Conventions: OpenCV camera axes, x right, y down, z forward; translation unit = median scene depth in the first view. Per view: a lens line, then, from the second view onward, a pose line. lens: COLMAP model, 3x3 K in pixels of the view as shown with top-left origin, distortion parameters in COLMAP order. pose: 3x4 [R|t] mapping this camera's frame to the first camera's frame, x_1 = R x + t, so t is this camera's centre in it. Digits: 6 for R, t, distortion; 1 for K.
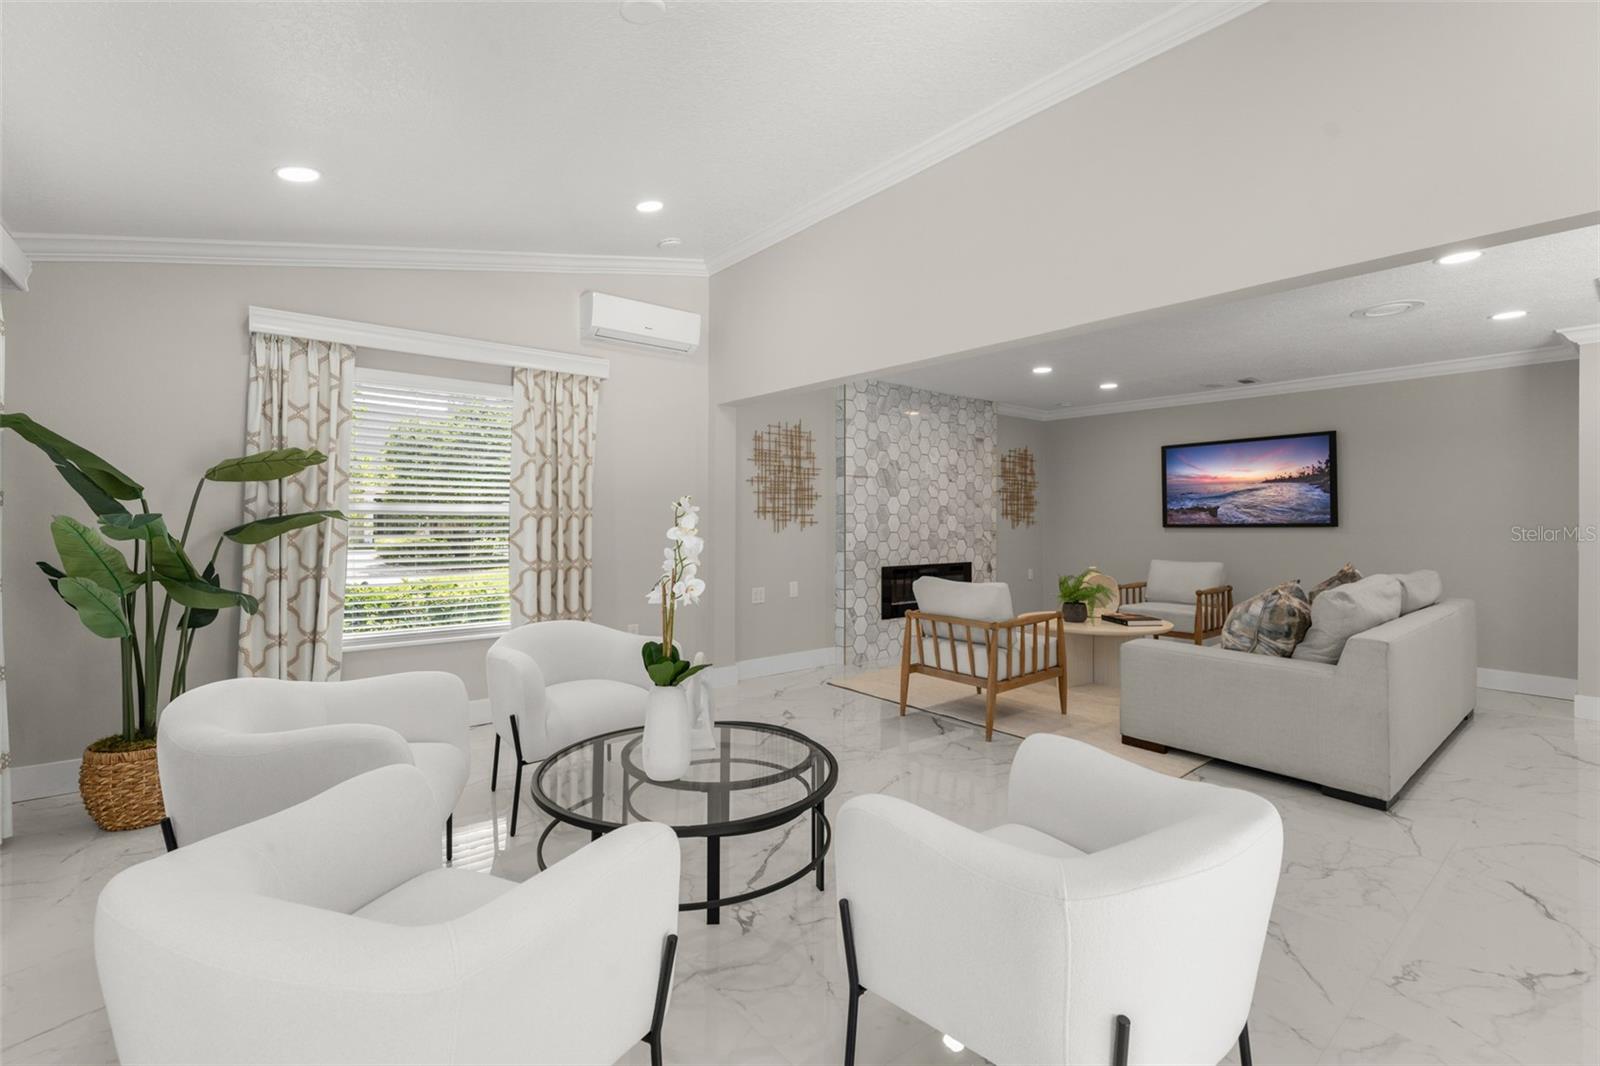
lens RADIAL K [[695.3, 0, 792.6], [0, 695.3, 519.3], [0, 0, 1]] dist [0.002609, 0.000421]
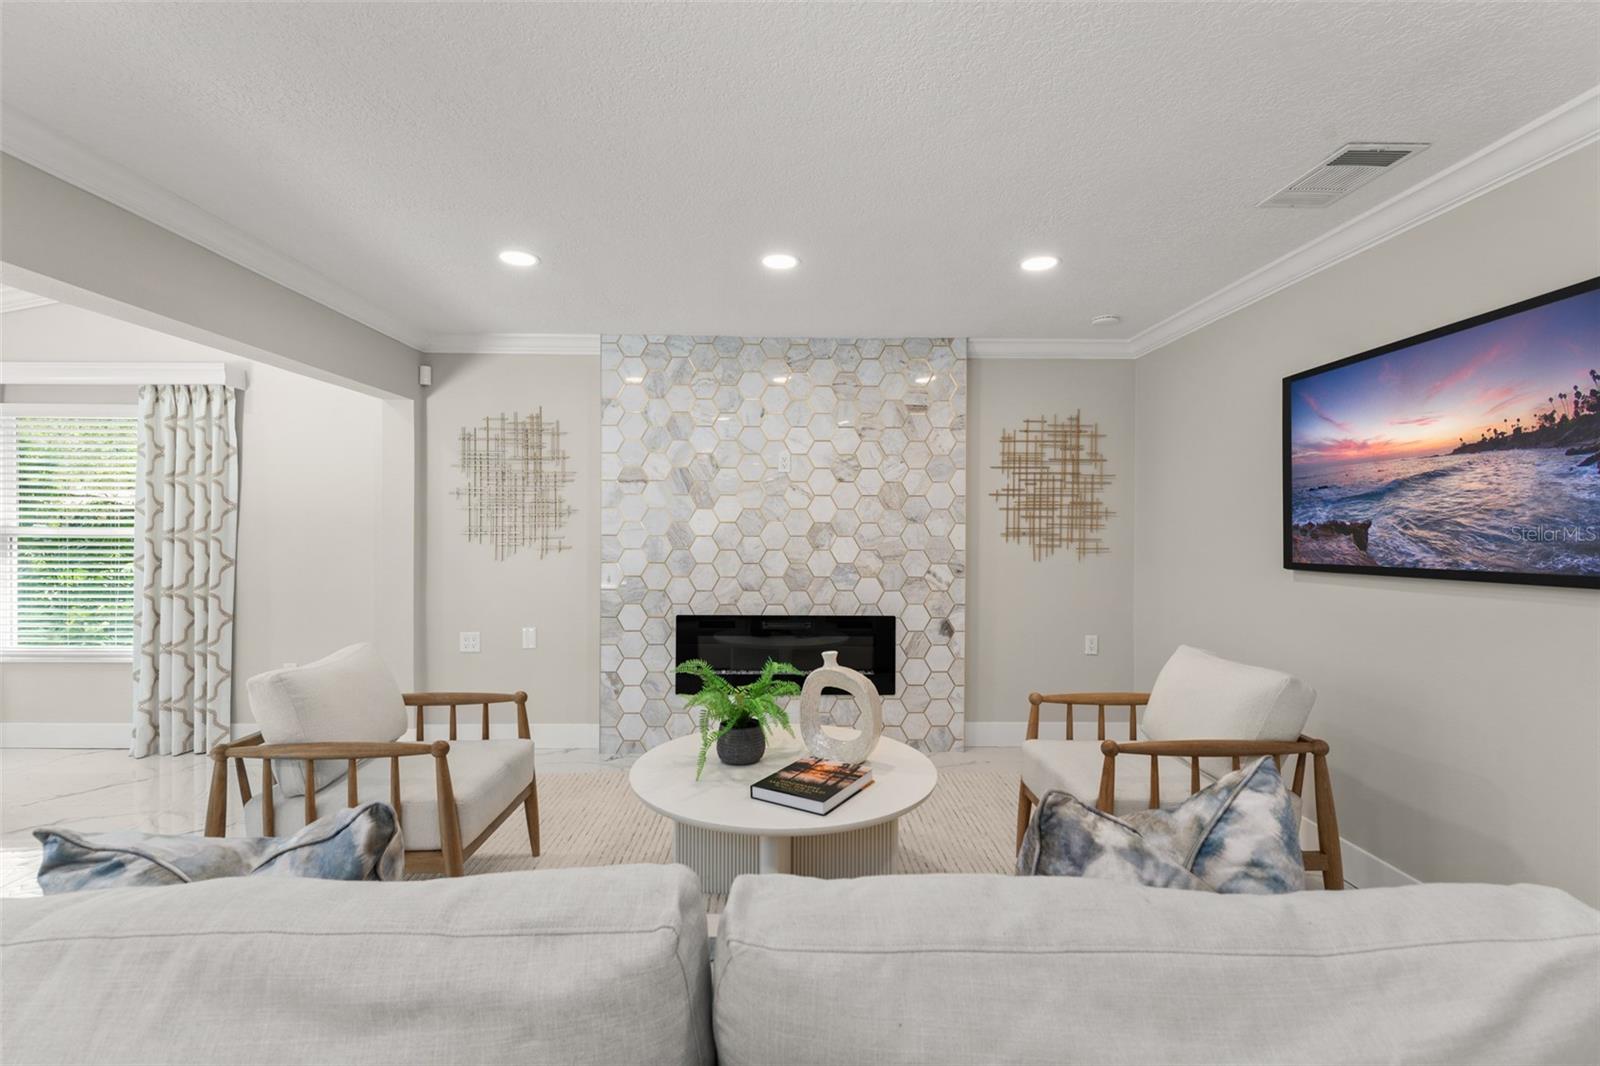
lens RADIAL K [[741.7, 0, 800.0], [0, 741.7, 533.0], [0, 0, 1]] dist [0.000476, -0.000490]
pose [[0.785460, 0.005458, -0.618888, 0.634143], [-0.002116, 0.999979, 0.006134, -0.014081], [0.618908, -0.003508, 0.785455, 0.494999]]
